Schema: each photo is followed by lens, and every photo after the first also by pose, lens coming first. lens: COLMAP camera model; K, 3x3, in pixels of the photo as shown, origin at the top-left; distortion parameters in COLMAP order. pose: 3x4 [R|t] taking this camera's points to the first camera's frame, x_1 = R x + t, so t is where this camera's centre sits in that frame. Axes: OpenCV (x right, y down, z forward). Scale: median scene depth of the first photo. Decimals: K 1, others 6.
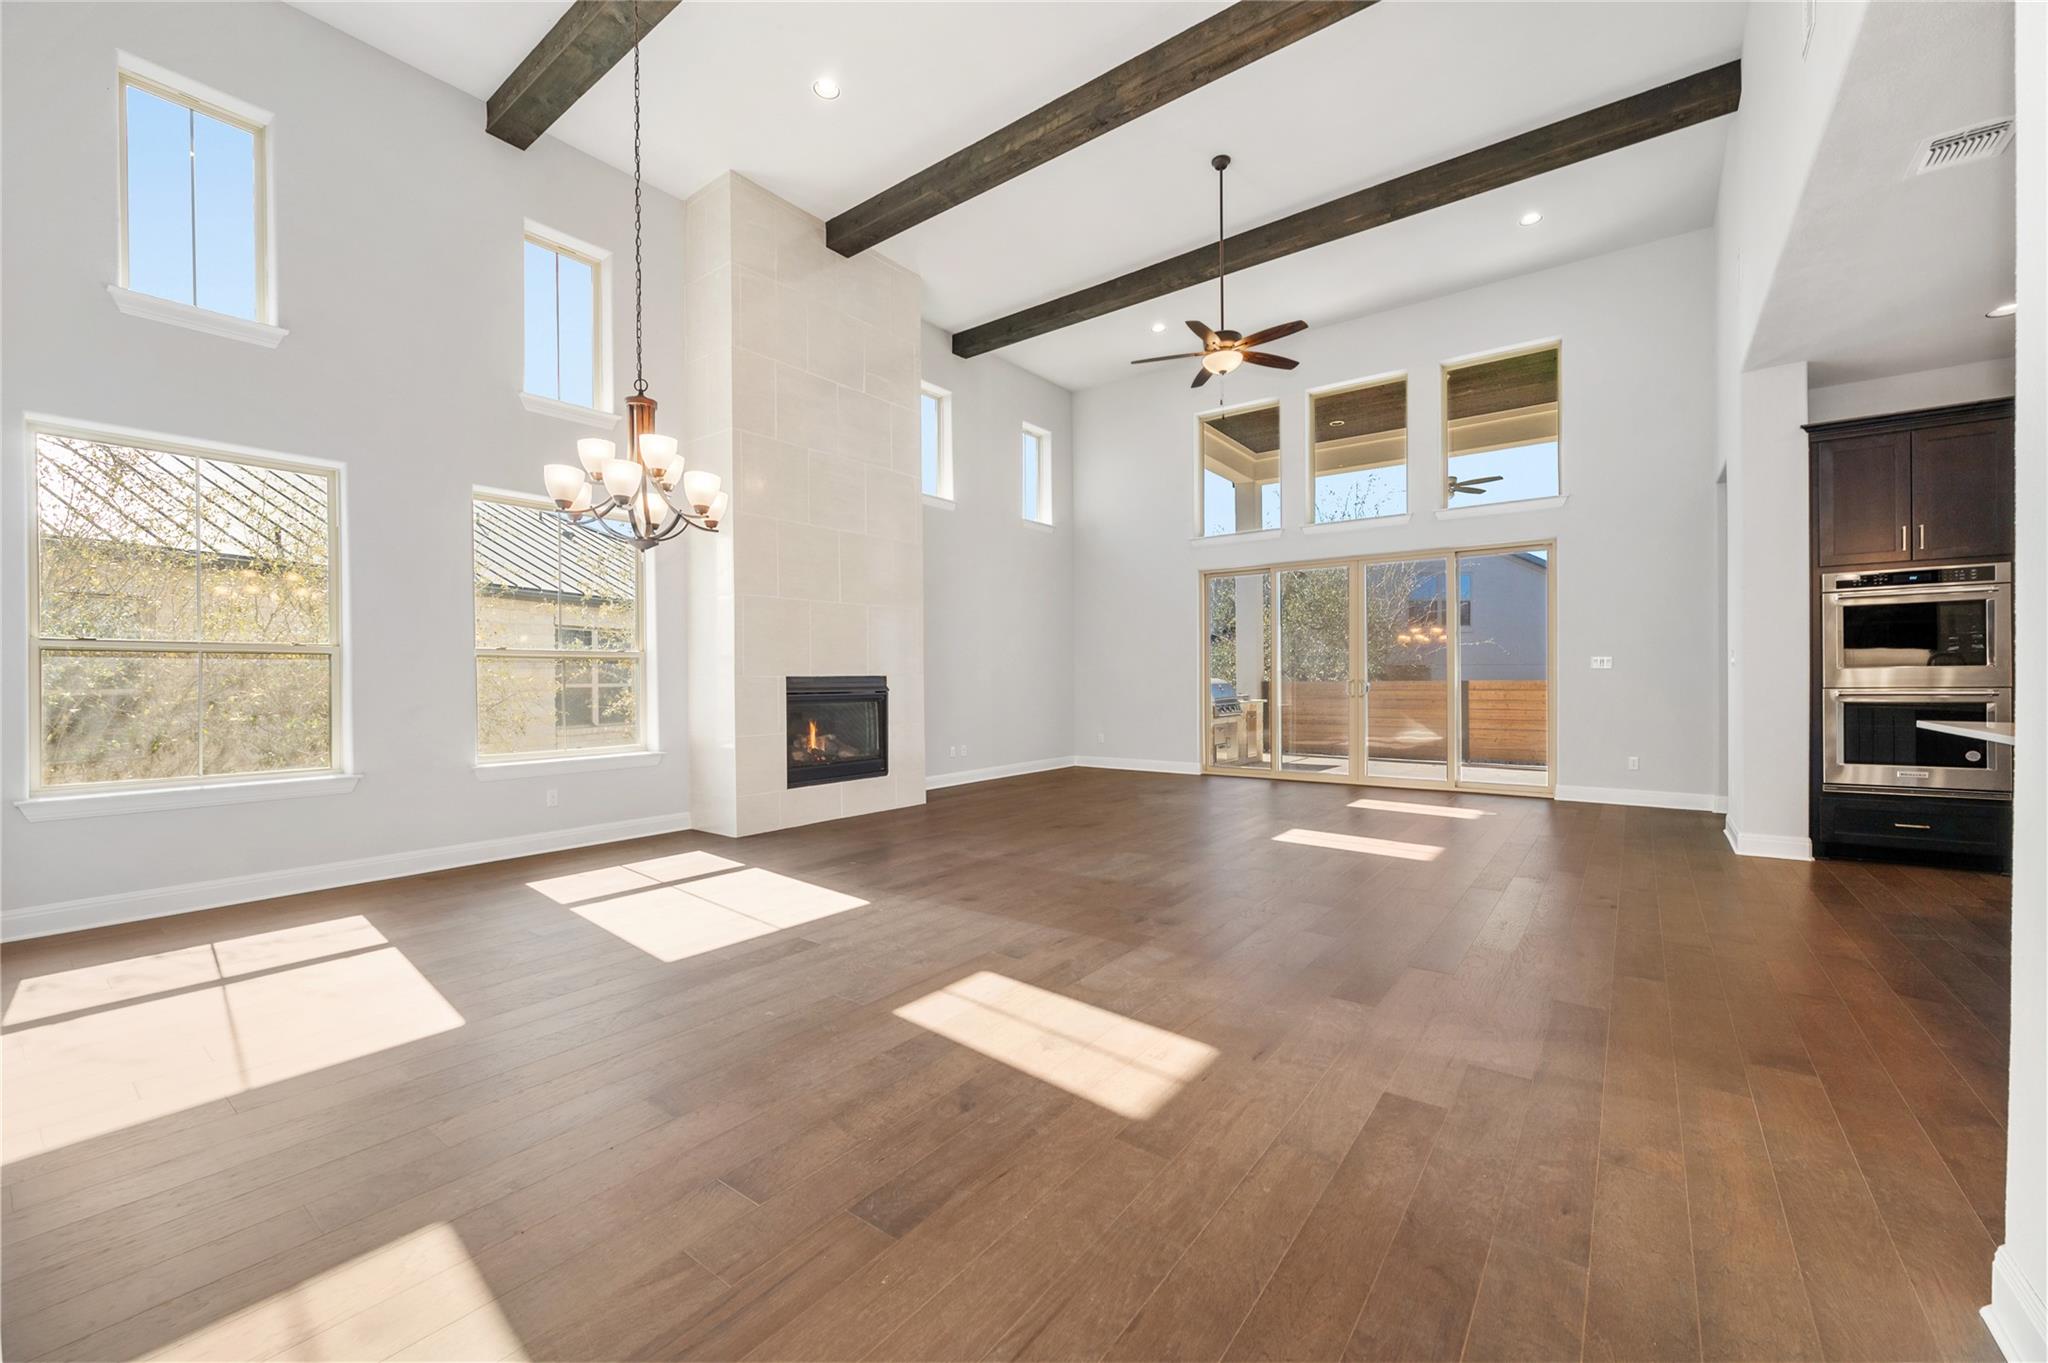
lens RADIAL K [[816.6, 0, 1024.6], [0, 816.6, 688.1], [0, 0, 1]] dist [-0.002921, -0.000186]
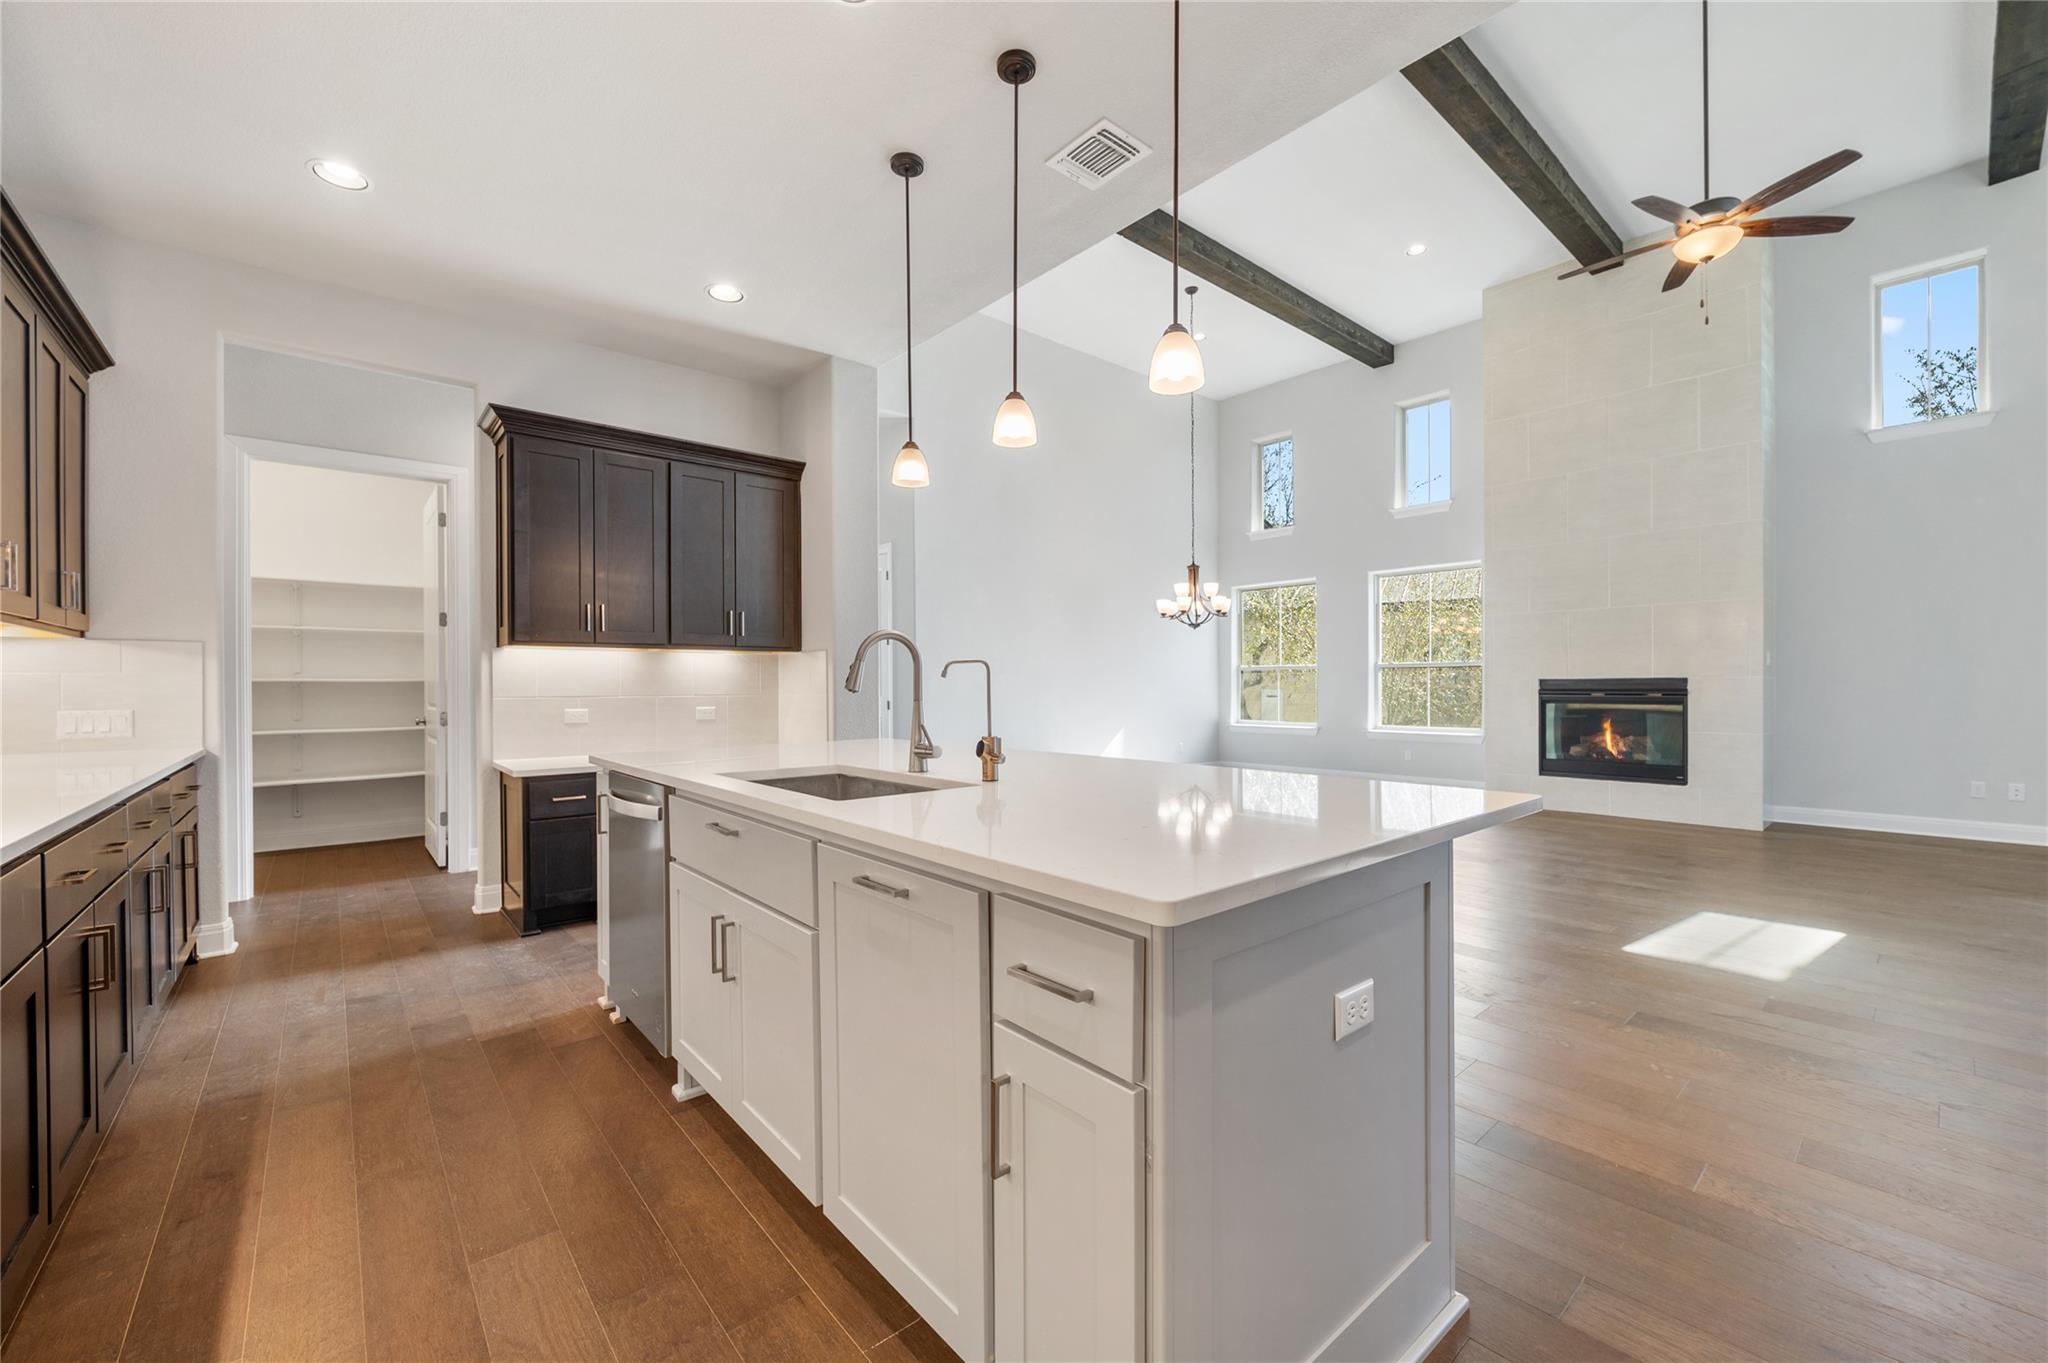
lens RADIAL K [[809.0, 0, 1019.2], [0, 809.0, 687.3], [0, 0, 1]] dist [-0.003548, -0.000638]
pose [[-0.218574, 0.011733, -0.975750, 1.074235], [-0.005034, 0.999901, 0.013151, -0.014545], [0.975807, 0.007786, -0.218493, 0.563808]]
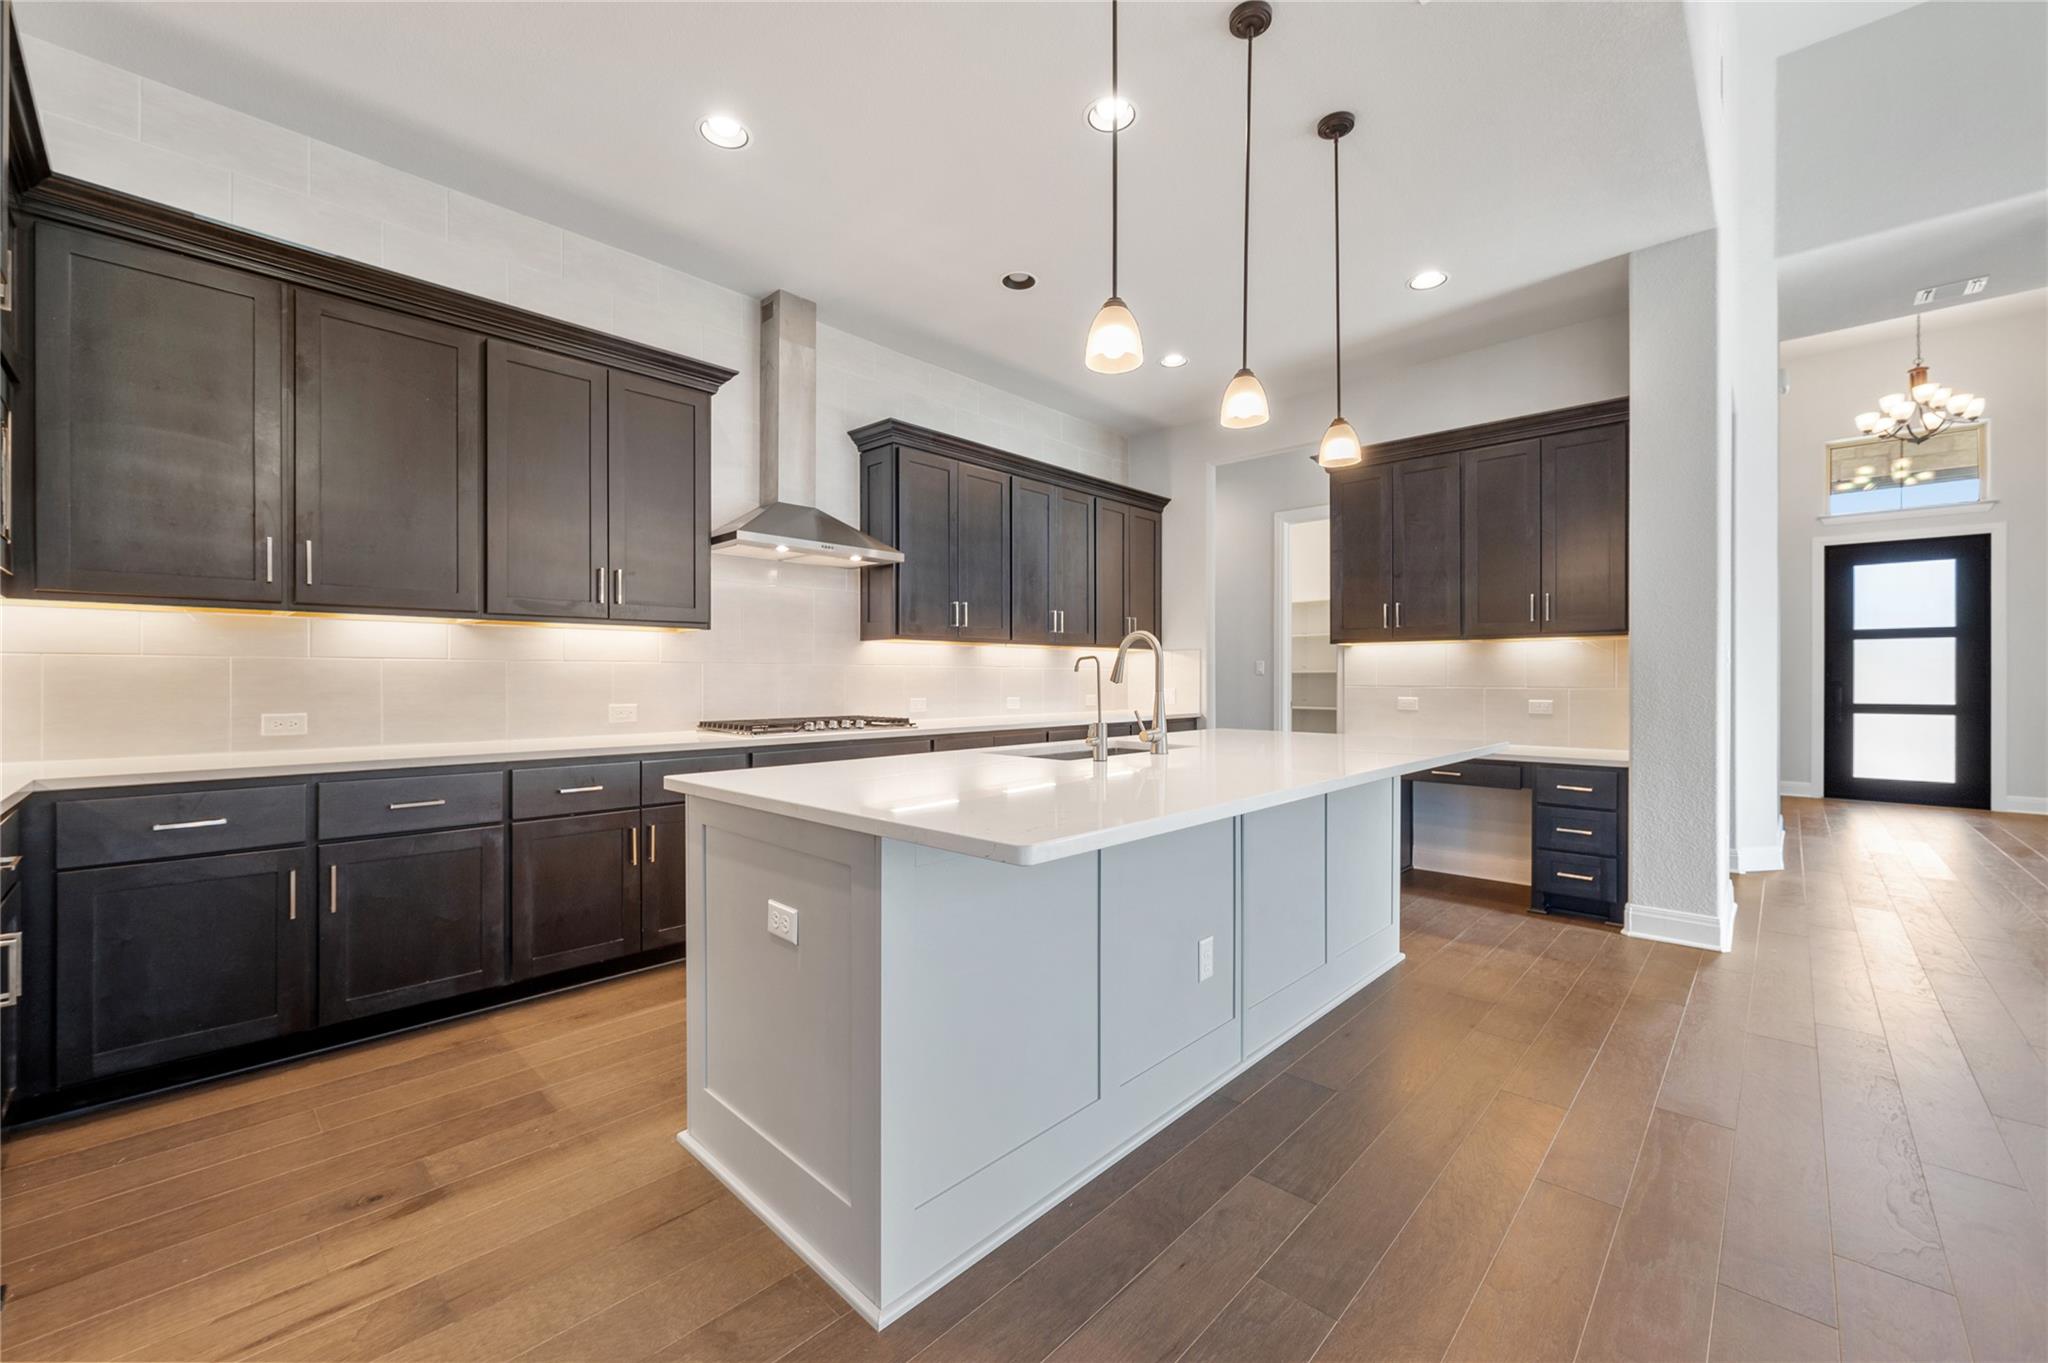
lens RADIAL K [[811.8, 0, 1018.1], [0, 811.8, 676.5], [0, 0, 1]] dist [-0.001167, 0.000246]
pose [[-0.993483, 0.007749, 0.113716, 0.728686], [0.008907, 0.999914, 0.009675, -0.015545], [-0.113632, 0.010625, -0.993466, 0.880135]]
